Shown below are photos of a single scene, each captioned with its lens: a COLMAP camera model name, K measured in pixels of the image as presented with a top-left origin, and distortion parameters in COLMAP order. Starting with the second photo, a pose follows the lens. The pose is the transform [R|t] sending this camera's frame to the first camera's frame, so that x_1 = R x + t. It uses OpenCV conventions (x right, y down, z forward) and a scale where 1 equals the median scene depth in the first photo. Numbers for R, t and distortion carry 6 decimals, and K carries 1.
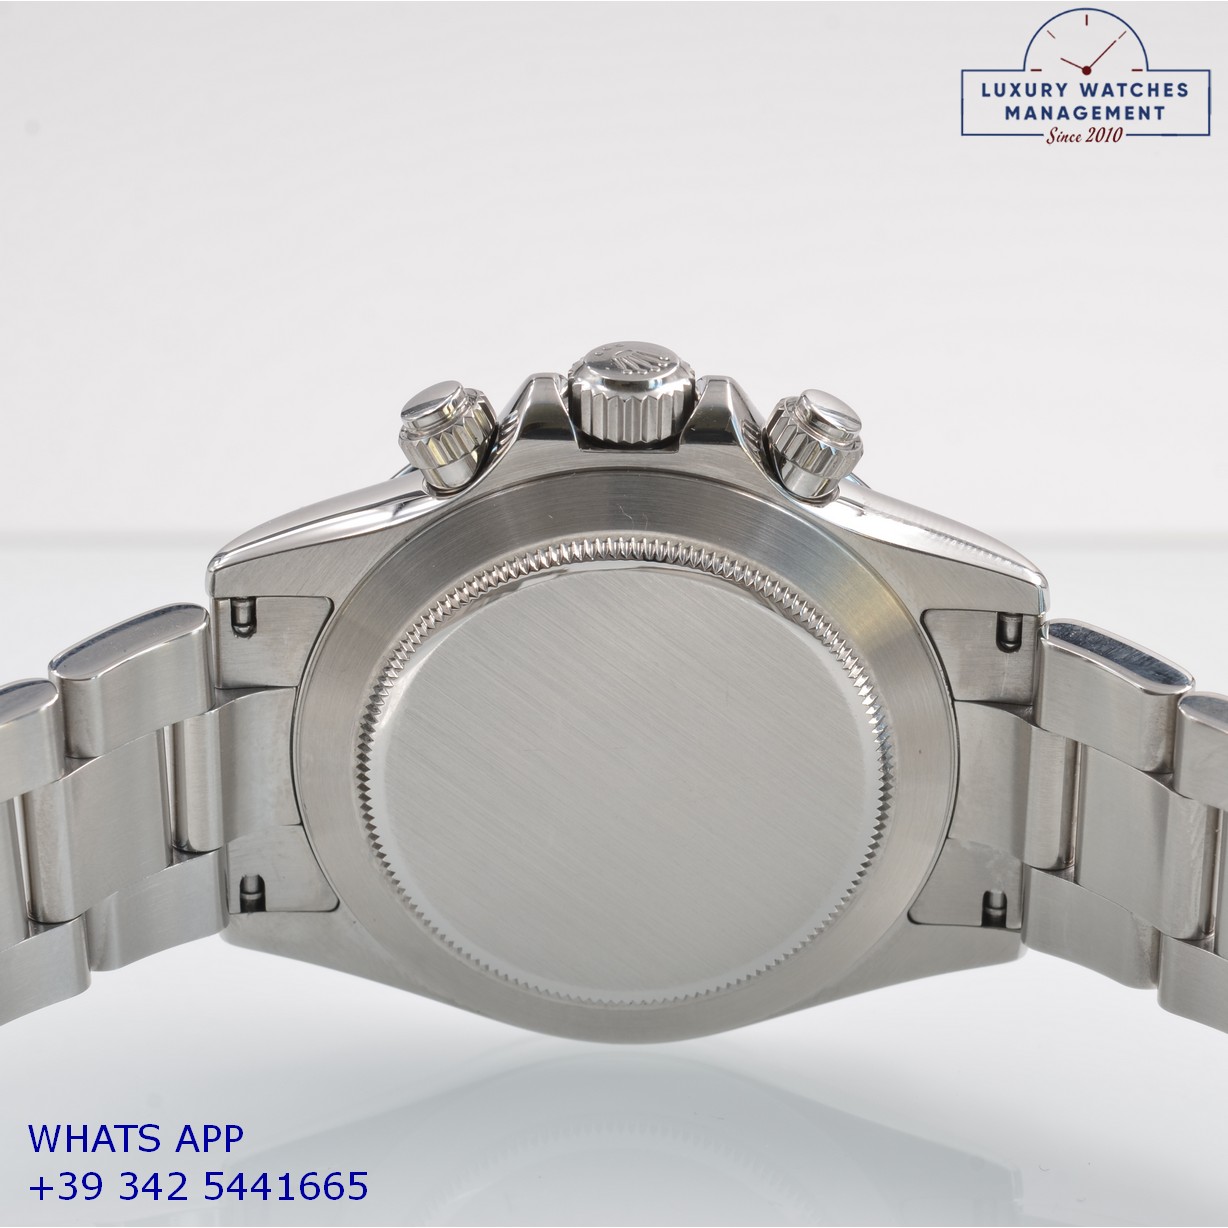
lens RADIAL K [[5279.3, 0, 664.4], [0, 5279.3, 505.3], [0, 0, 1]] dist [-0.129610, 0.000000]
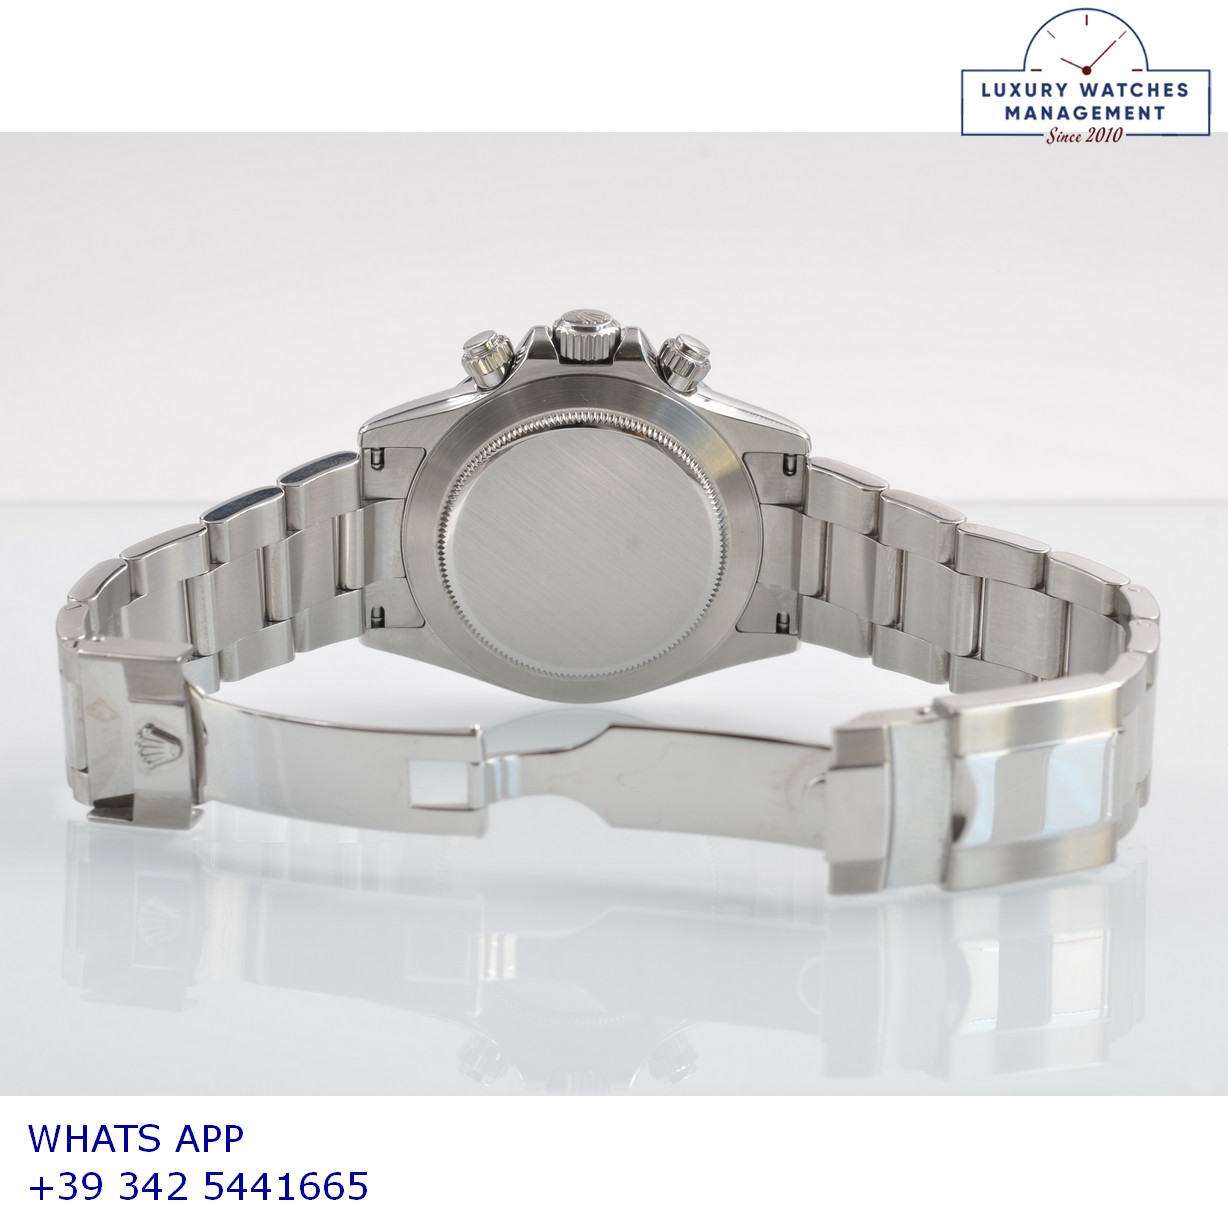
lens RADIAL K [[5279.3, 0, 612.8], [0, 5279.3, 615.3], [0, 0, 1]] dist [-0.129610, 0.000000]
pose [[0.999169, -0.005856, 0.040338, -0.072420], [0.008299, 0.998124, -0.060654, 0.189540], [-0.039907, 0.060938, 0.997343, -0.850731]]
